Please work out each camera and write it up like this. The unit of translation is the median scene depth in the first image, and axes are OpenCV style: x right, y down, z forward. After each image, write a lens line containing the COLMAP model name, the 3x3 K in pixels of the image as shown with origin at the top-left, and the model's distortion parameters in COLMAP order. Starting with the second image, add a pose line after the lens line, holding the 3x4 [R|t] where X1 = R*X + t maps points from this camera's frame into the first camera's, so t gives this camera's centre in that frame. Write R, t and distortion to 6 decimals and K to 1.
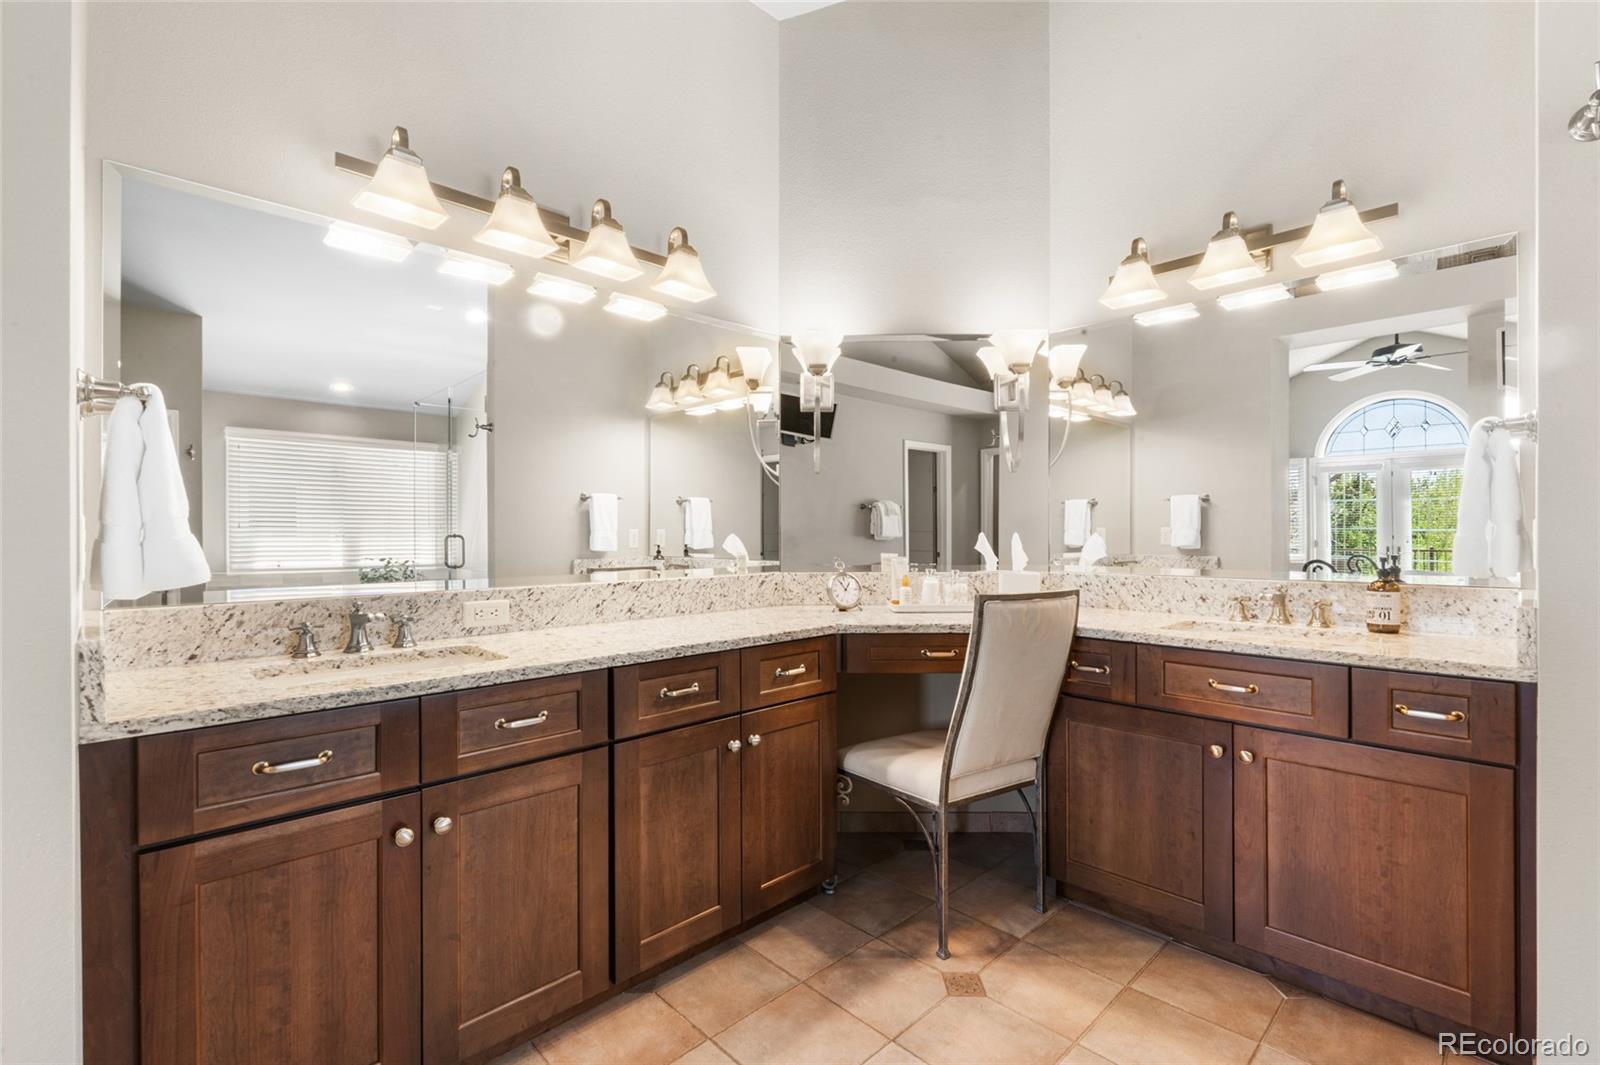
lens RADIAL K [[713.9, 0, 824.3], [0, 713.9, 534.5], [0, 0, 1]] dist [-0.003732, -0.000281]
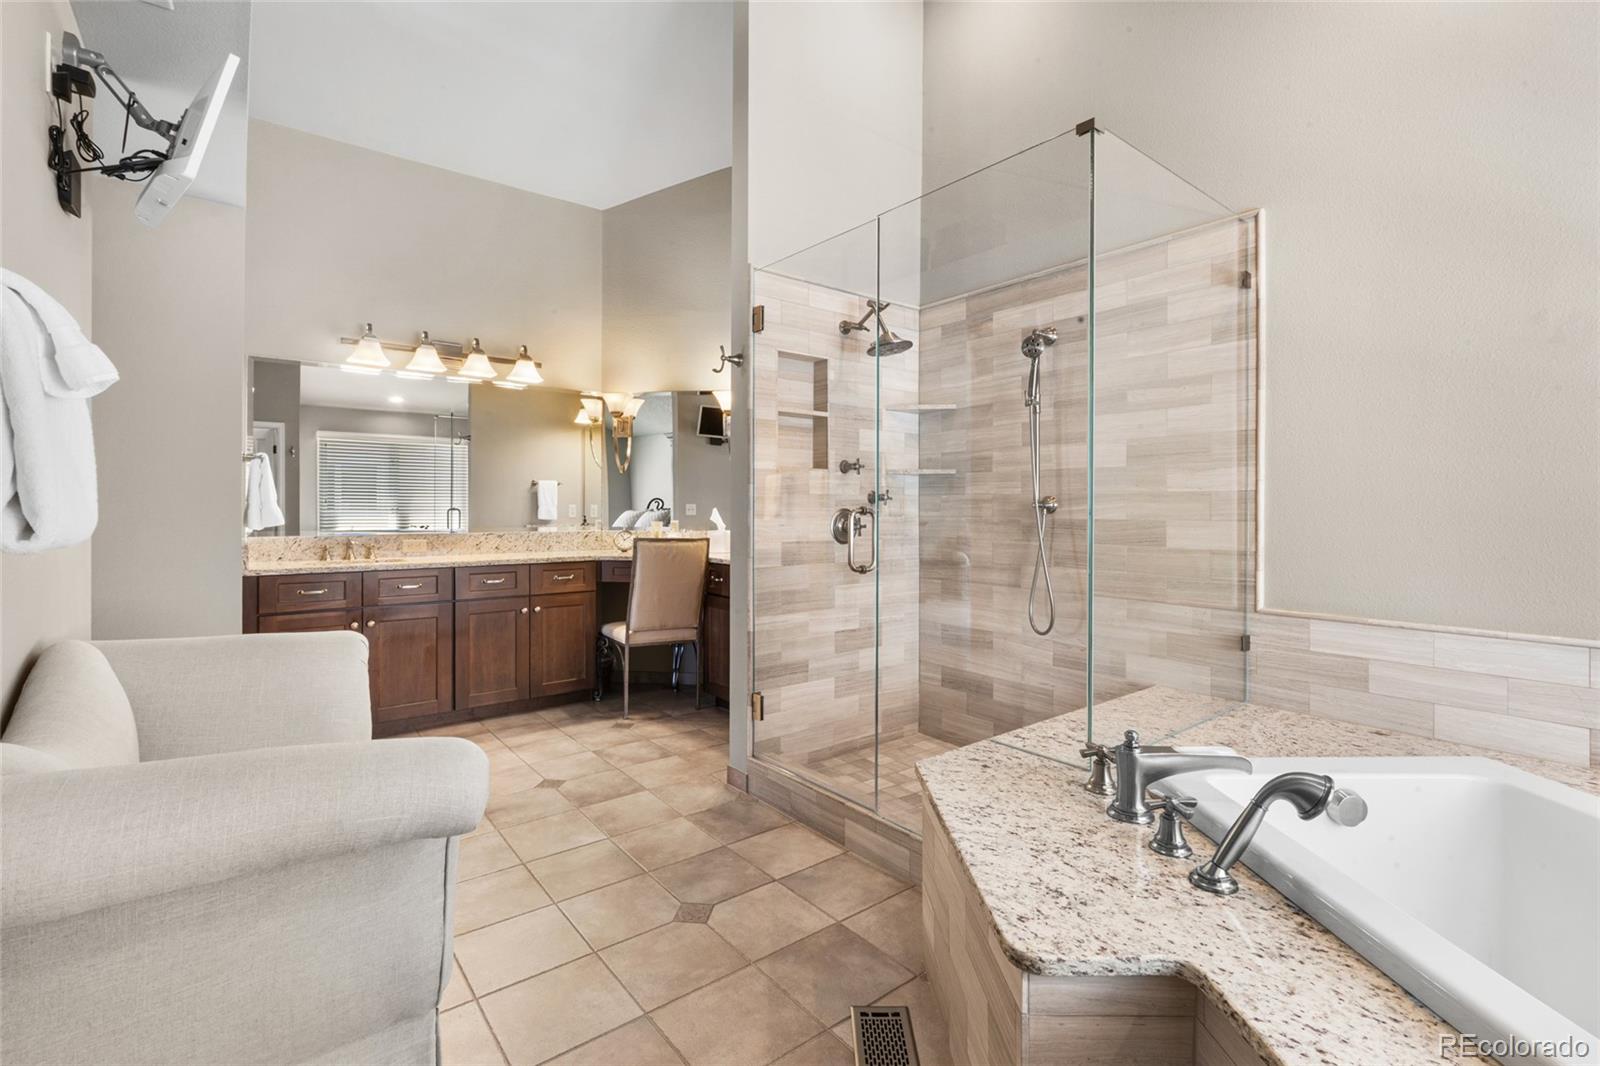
lens RADIAL K [[713.9, 0, 816.2], [0, 713.9, 512.0], [0, 0, 1]] dist [-0.003732, -0.000281]
pose [[0.994677, 0.005113, -0.102912, 0.934929], [-0.004944, 0.999986, 0.001891, 0.003198], [0.102920, -0.001372, 0.994689, -0.972701]]
